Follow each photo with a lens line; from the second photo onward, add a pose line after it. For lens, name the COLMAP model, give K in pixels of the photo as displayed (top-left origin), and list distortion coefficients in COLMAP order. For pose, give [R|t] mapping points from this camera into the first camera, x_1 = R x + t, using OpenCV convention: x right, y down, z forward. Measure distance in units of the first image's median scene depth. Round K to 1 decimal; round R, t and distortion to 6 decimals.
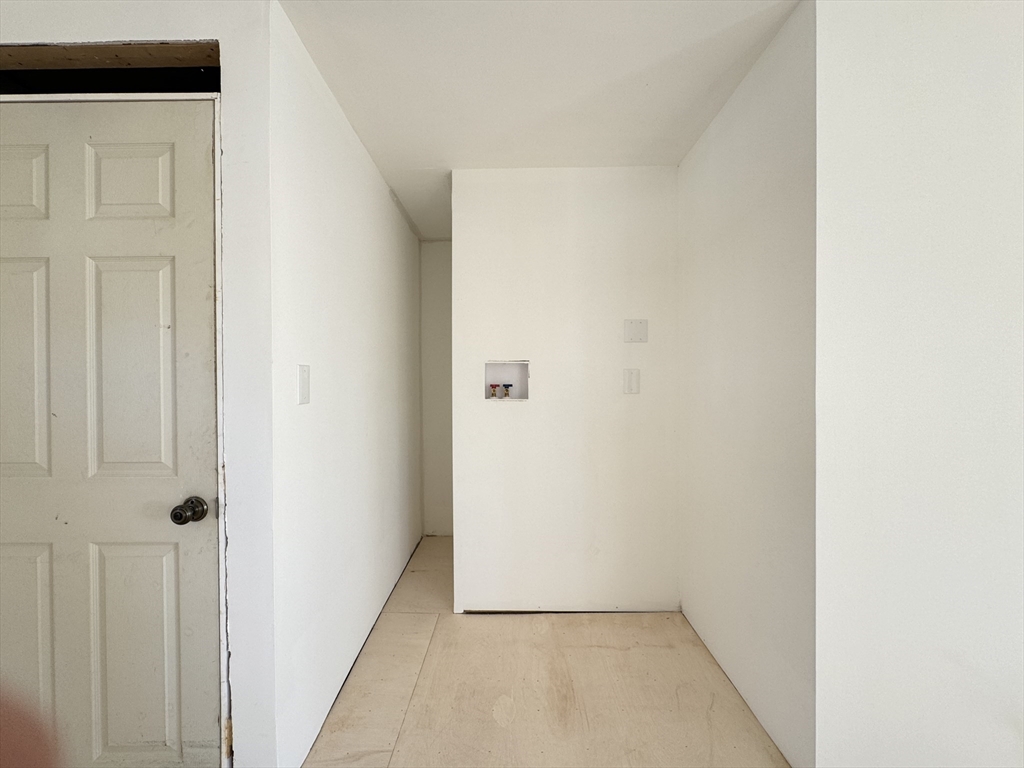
lens RADIAL K [[410.8, 0, 511.4], [0, 410.8, 383.9], [0, 0, 1]] dist [0.001206, 0.000112]
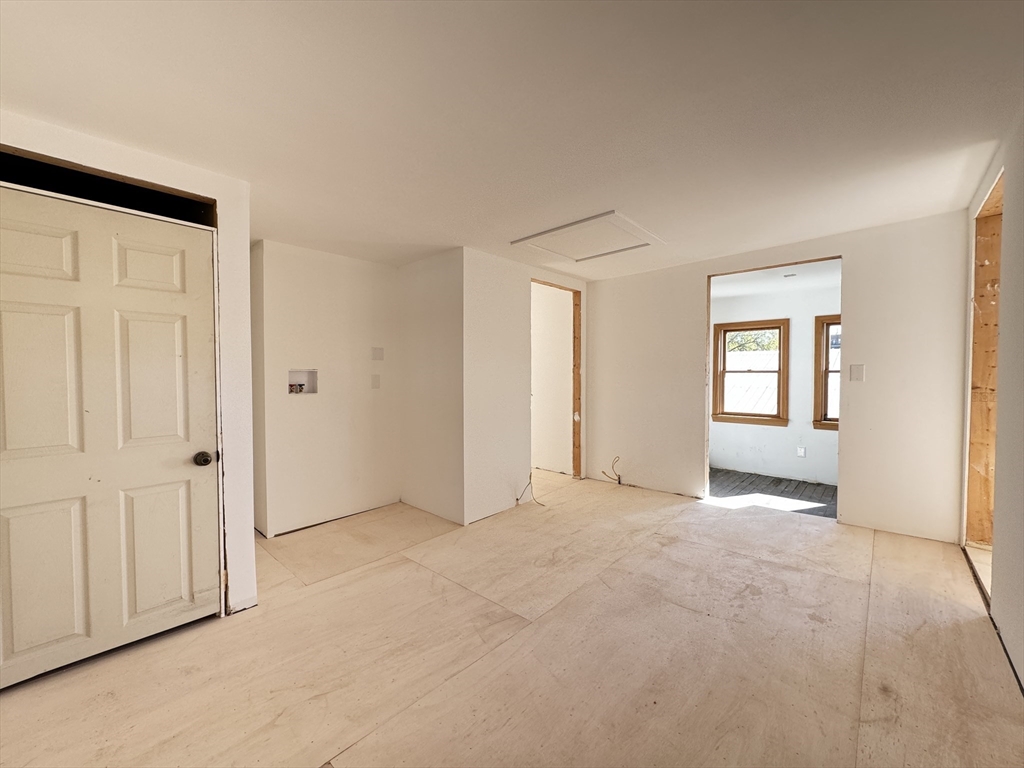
lens RADIAL K [[410.8, 0, 512.1], [0, 410.8, 386.4], [0, 0, 1]] dist [0.001206, 0.000112]
pose [[0.662645, -0.021530, 0.748624, -1.197591], [0.004804, 0.999688, 0.024498, -0.046306], [-0.748918, -0.012637, 0.662542, -1.172344]]
